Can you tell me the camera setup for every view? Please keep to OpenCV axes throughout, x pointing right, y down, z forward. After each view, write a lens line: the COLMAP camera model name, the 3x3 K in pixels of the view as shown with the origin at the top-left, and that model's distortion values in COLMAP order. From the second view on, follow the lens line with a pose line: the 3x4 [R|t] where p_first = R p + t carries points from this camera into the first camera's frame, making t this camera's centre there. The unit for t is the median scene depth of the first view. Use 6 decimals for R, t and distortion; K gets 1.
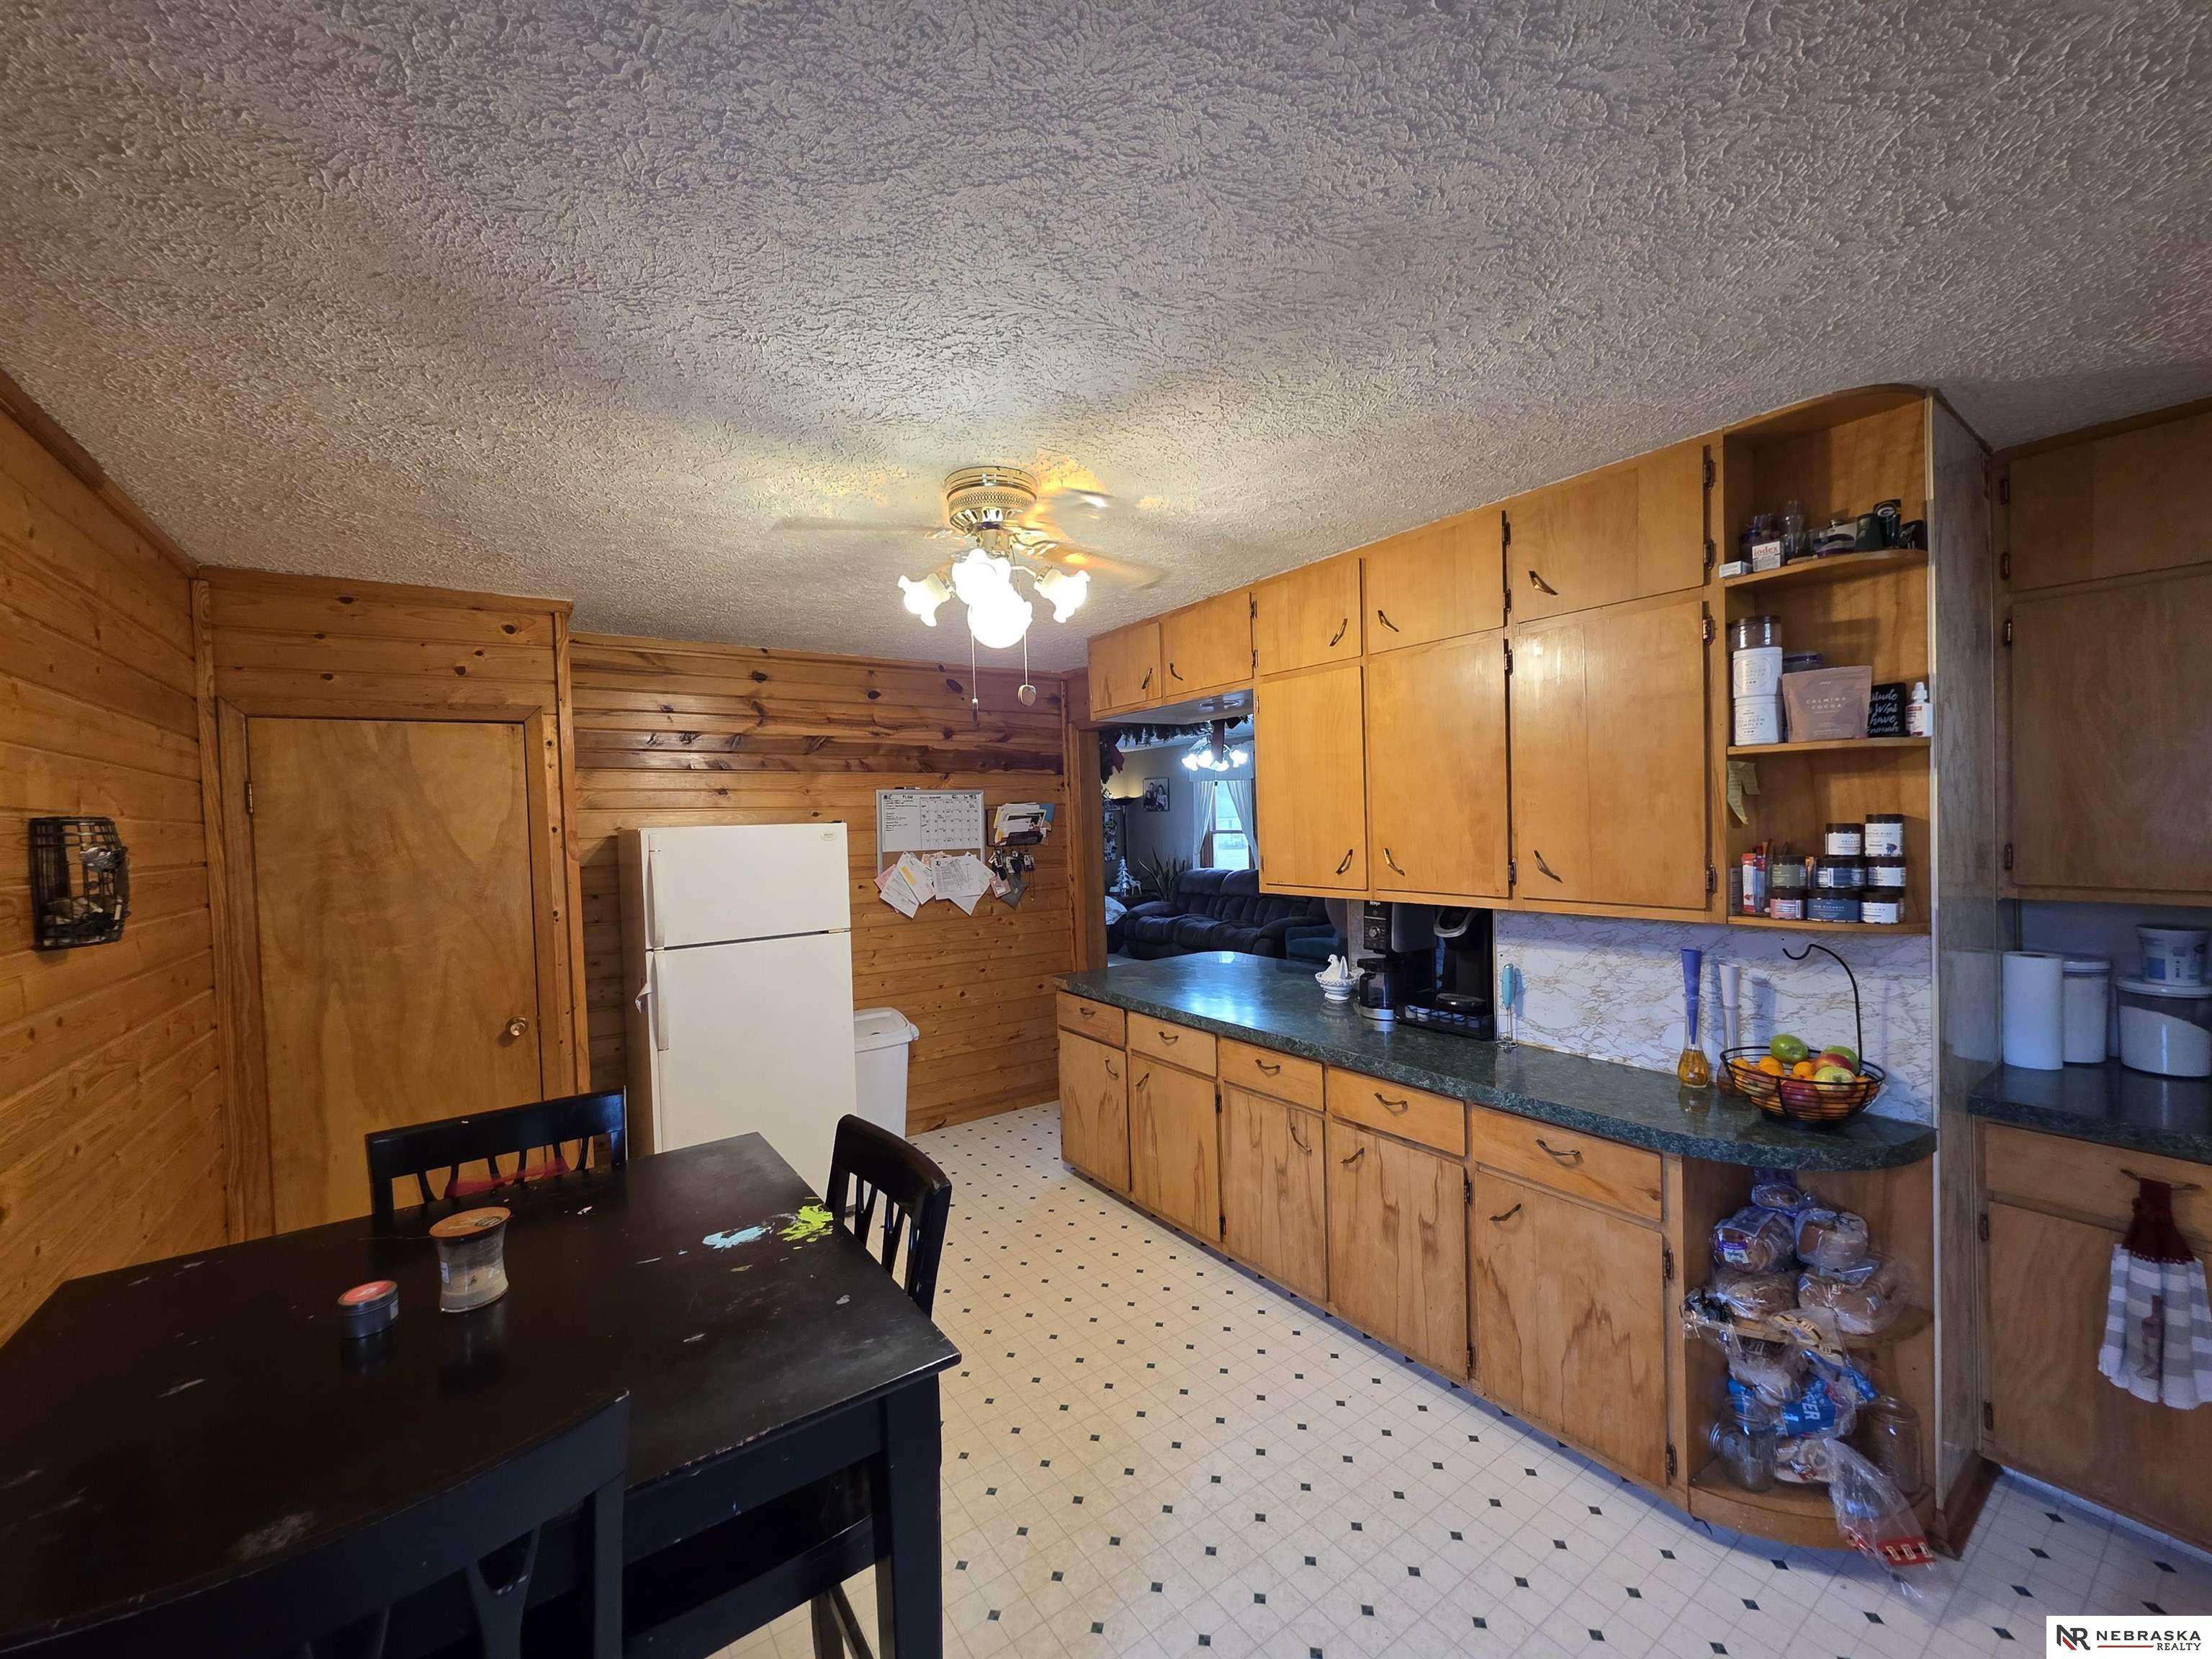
lens RADIAL K [[879.7, 0, 1105.0], [0, 879.7, 836.1], [0, 0, 1]] dist [-0.000053, 0.000173]
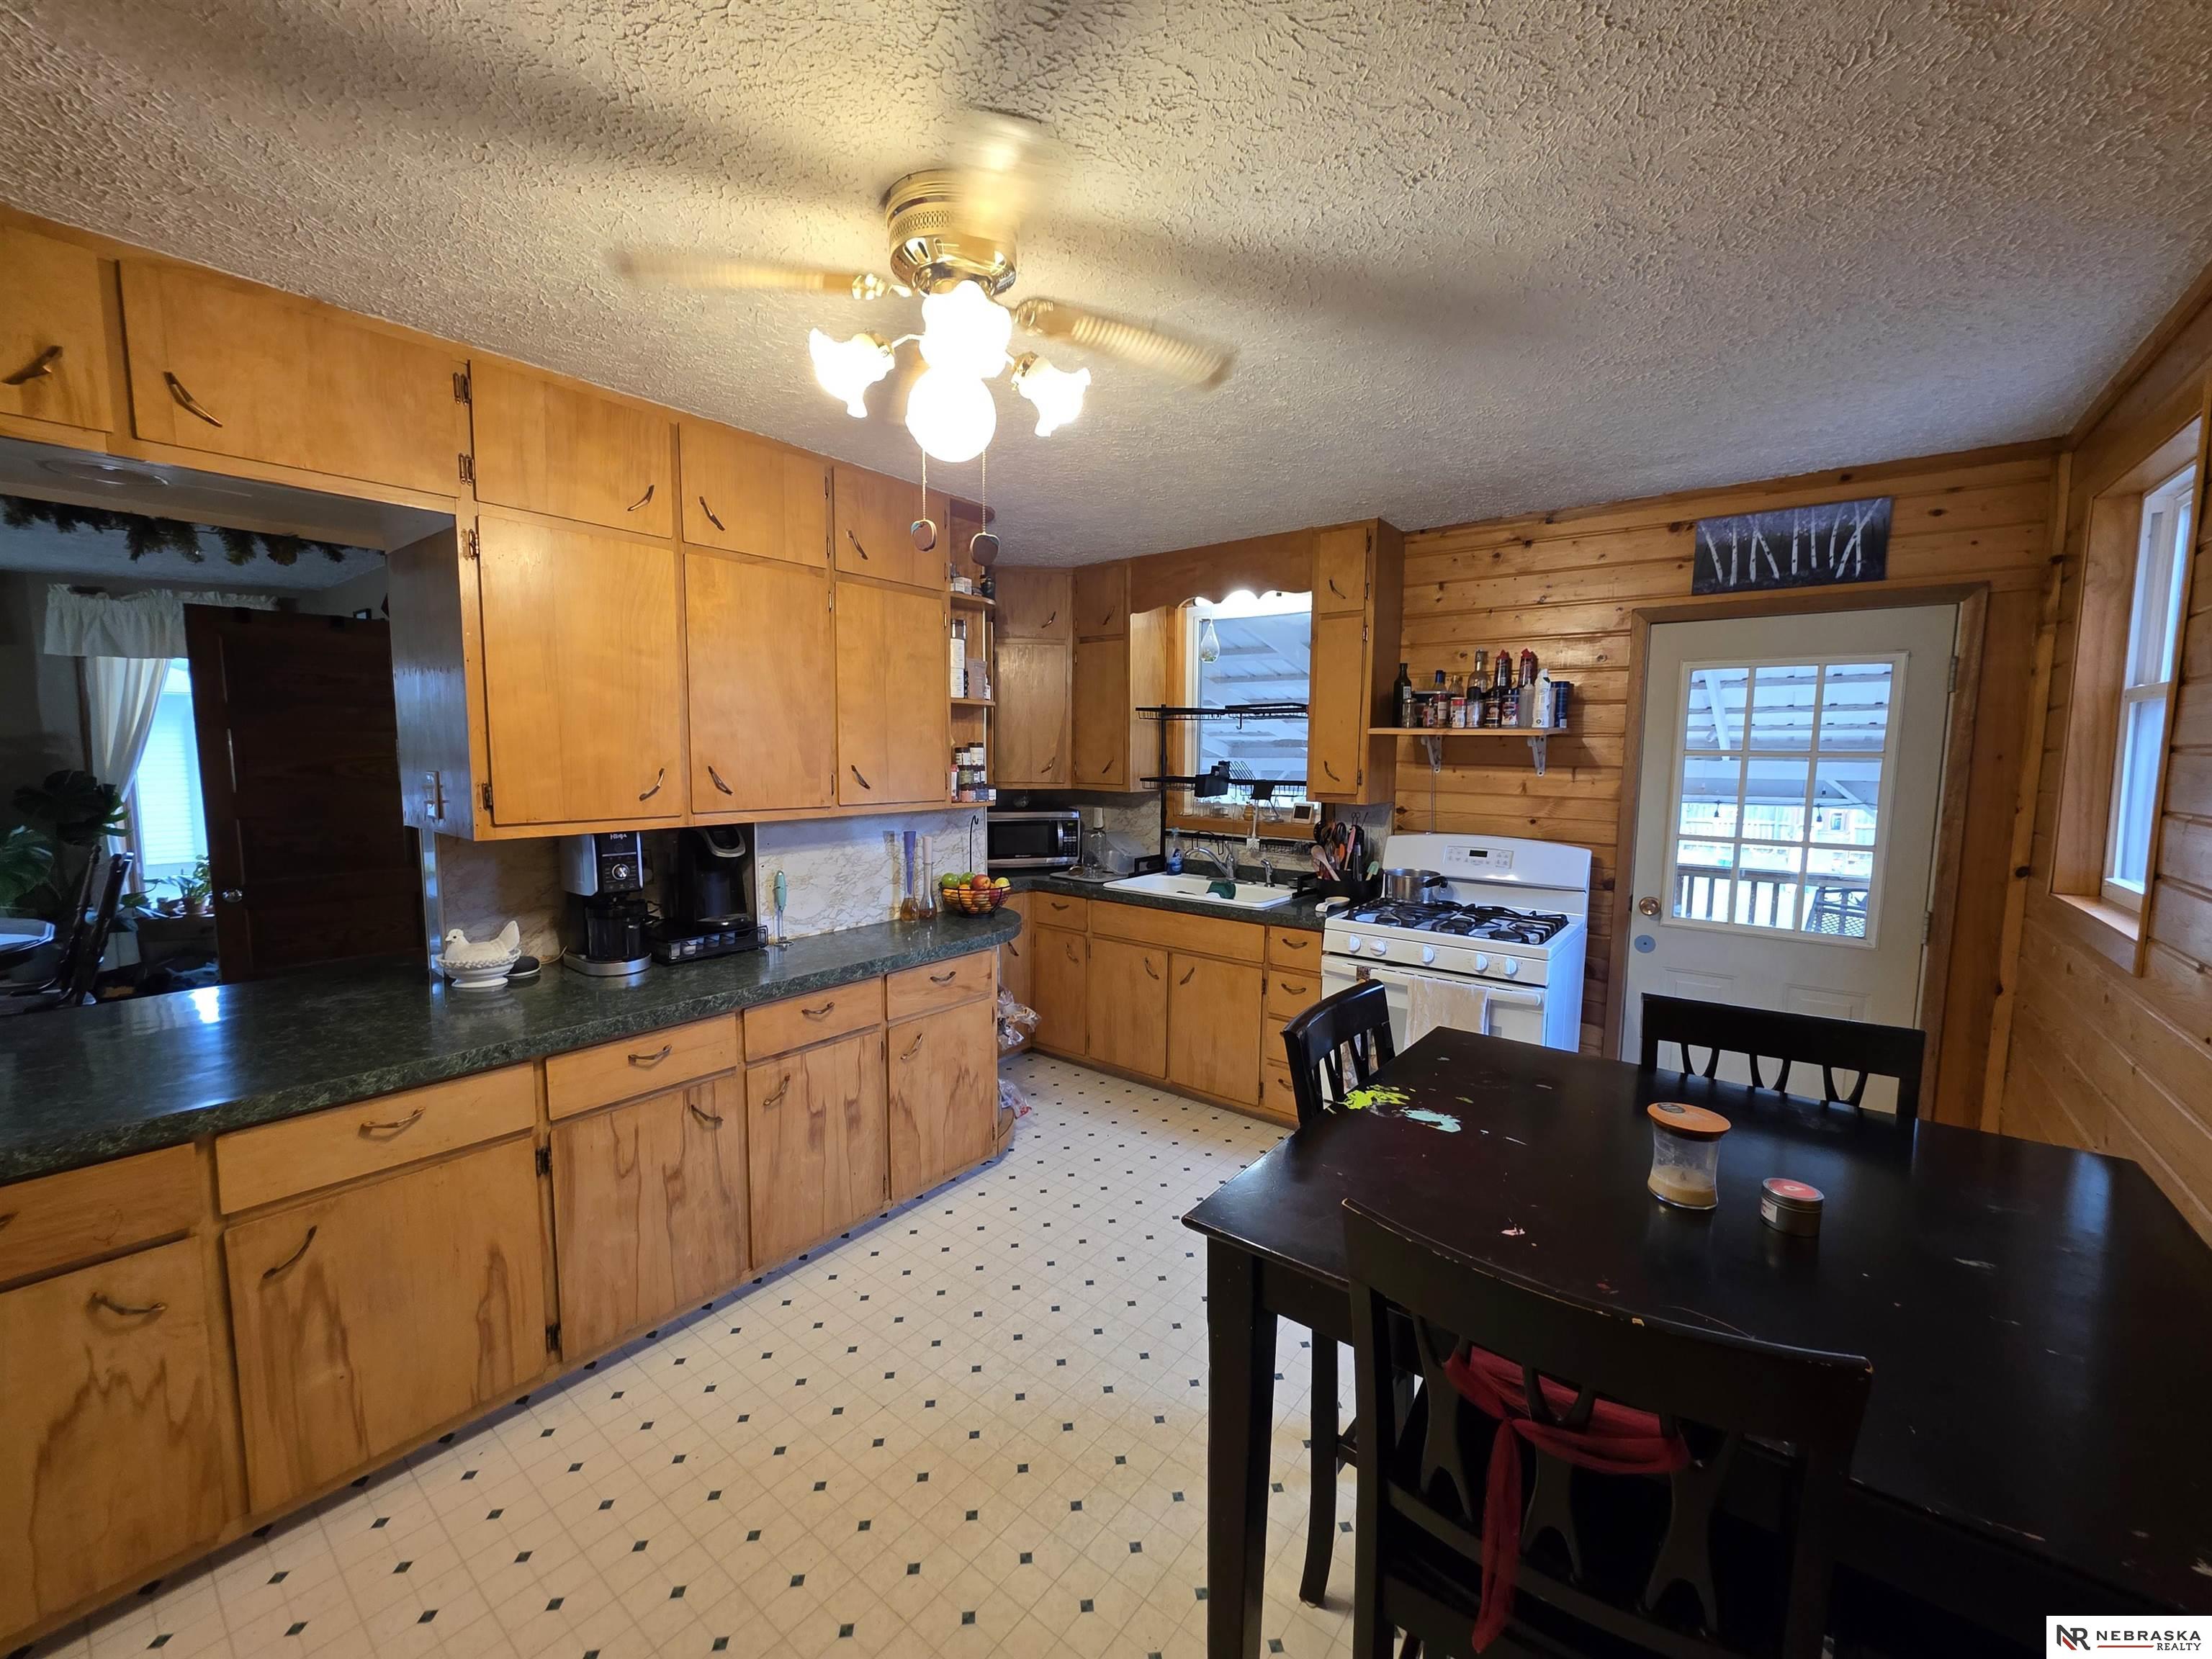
lens RADIAL K [[879.7, 0, 1101.3], [0, 879.7, 834.9], [0, 0, 1]] dist [-0.000053, 0.000173]
pose [[-0.280893, -0.064873, 0.957544, -0.725074], [0.021750, 0.997026, 0.073928, 0.028056], [-0.959492, 0.041593, -0.278647, 0.941927]]
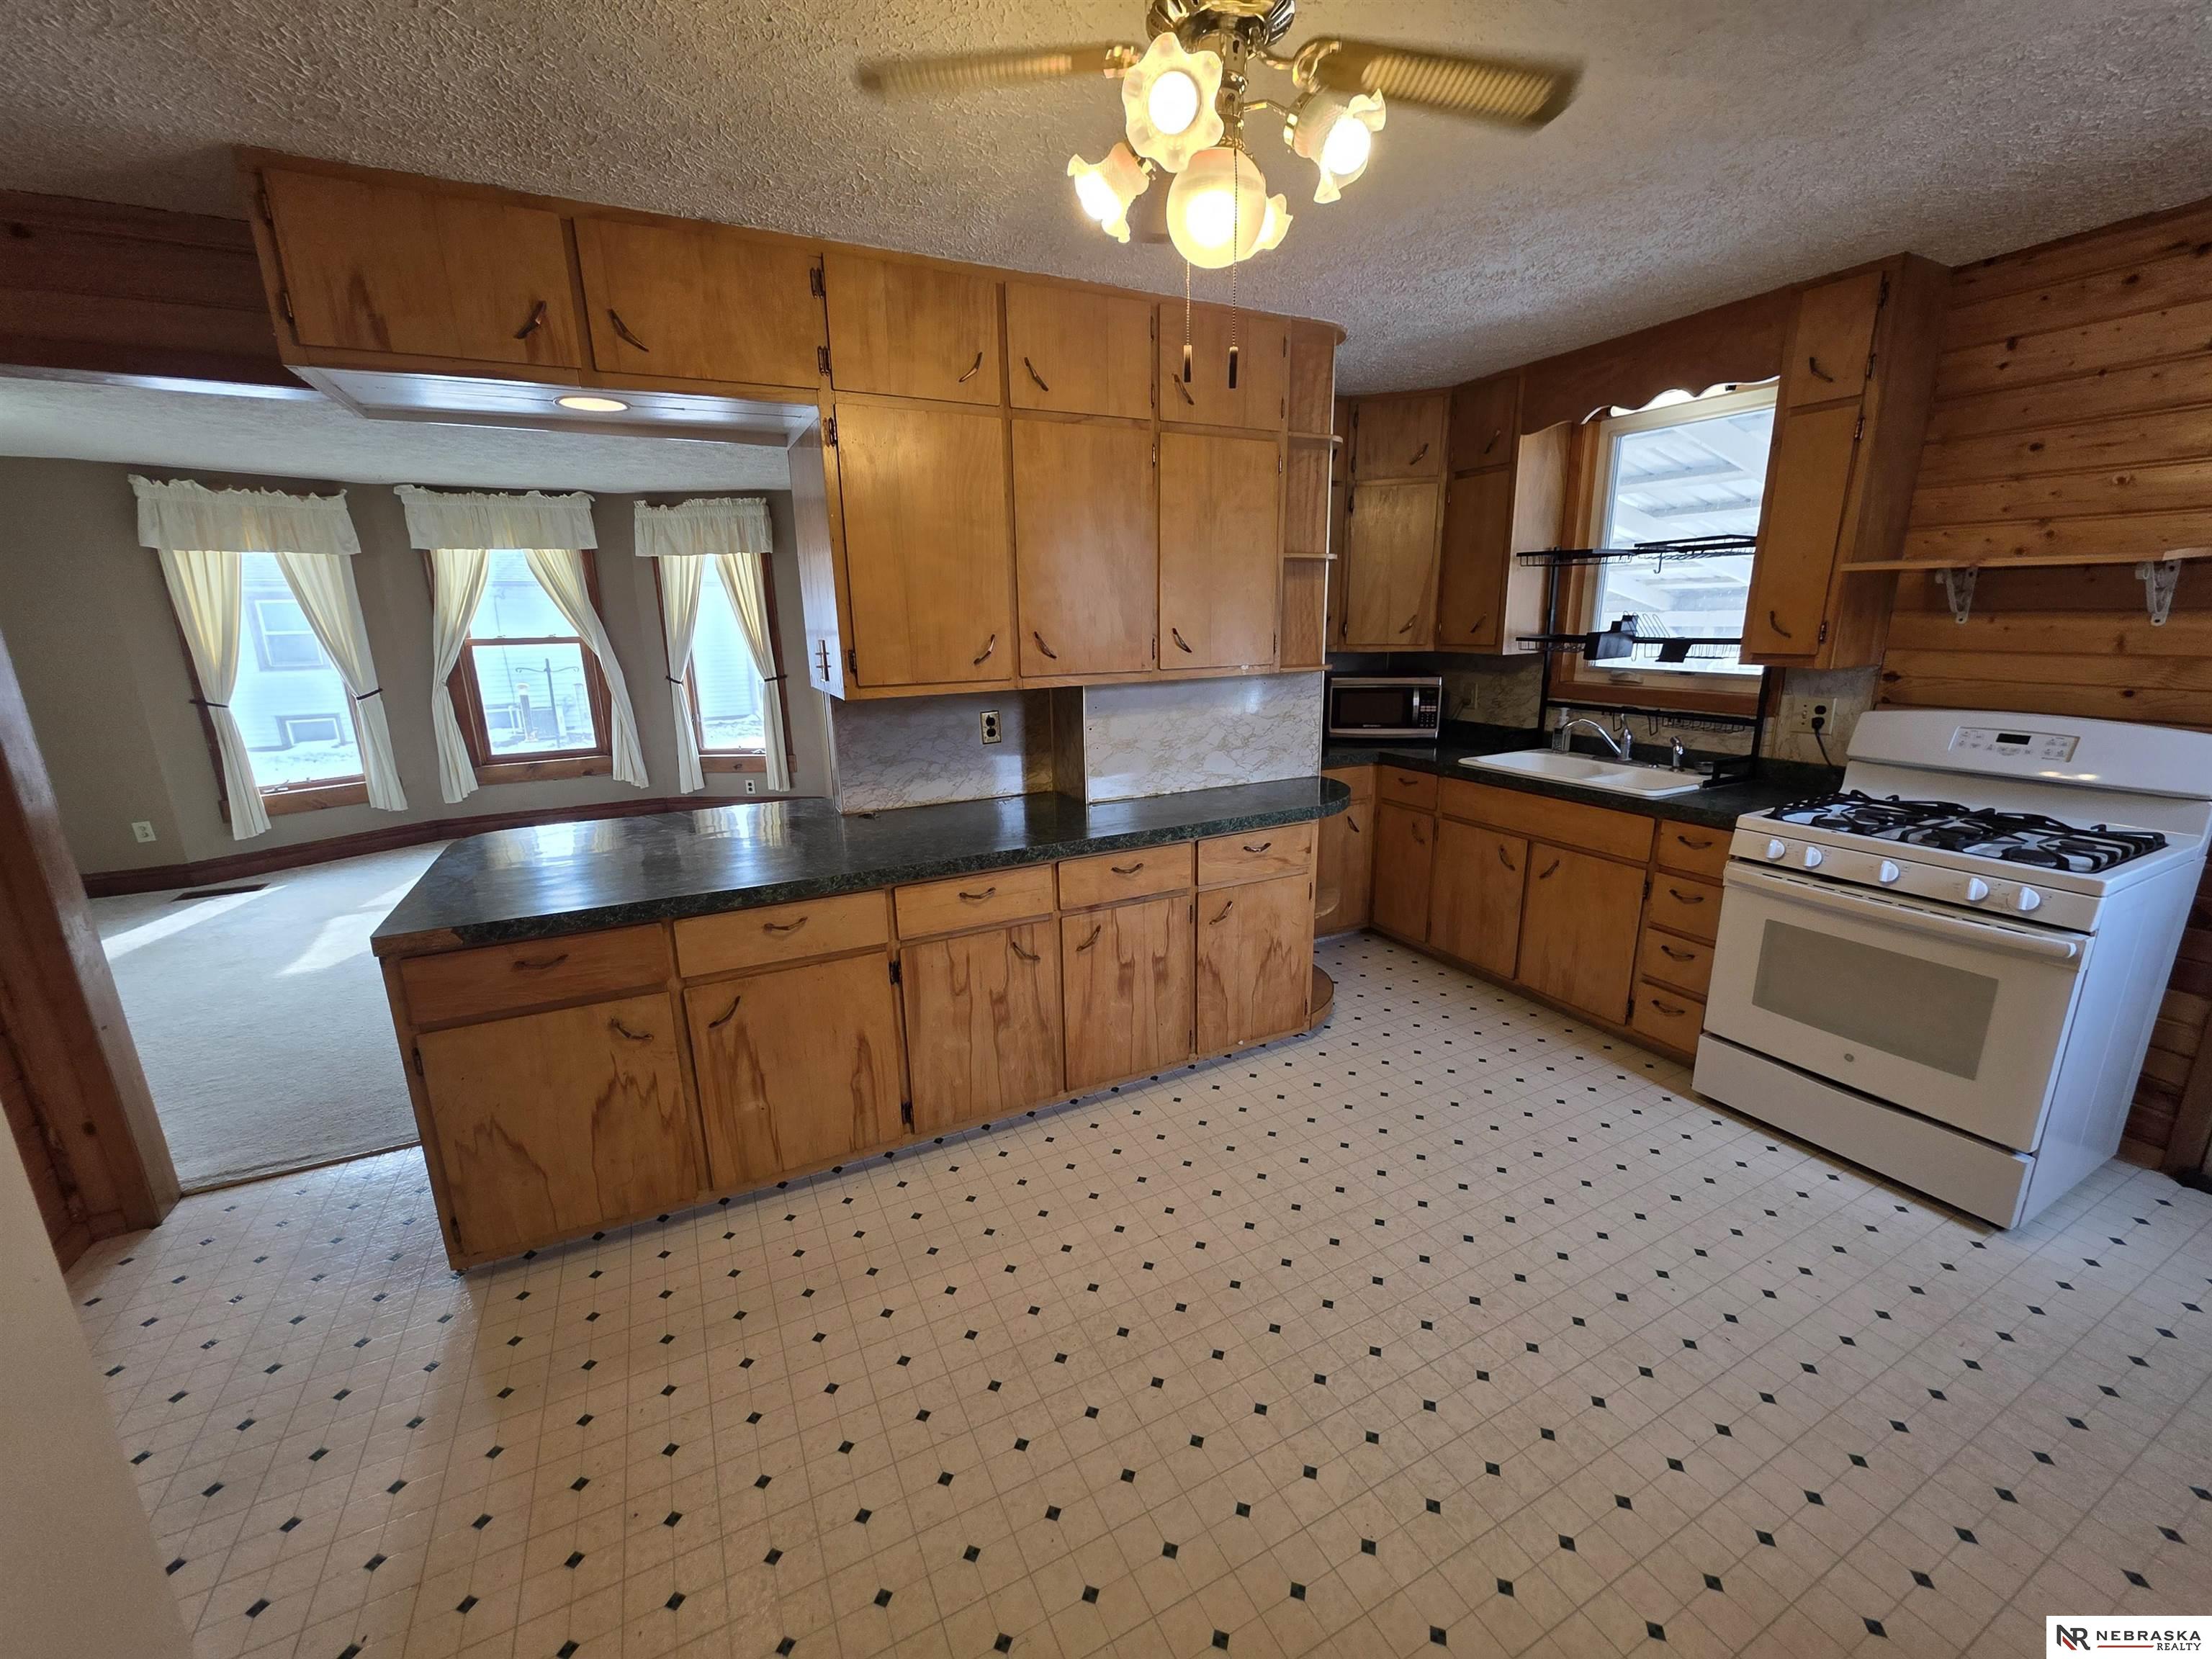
lens RADIAL K [[879.7, 0, 1108.0], [0, 879.7, 837.1], [0, 0, 1]] dist [-0.000053, 0.000173]
pose [[0.145965, -0.215426, 0.965549, -0.692825], [0.036147, 0.976512, 0.212407, 0.033935], [-0.988629, 0.003898, 0.150324, 0.846457]]
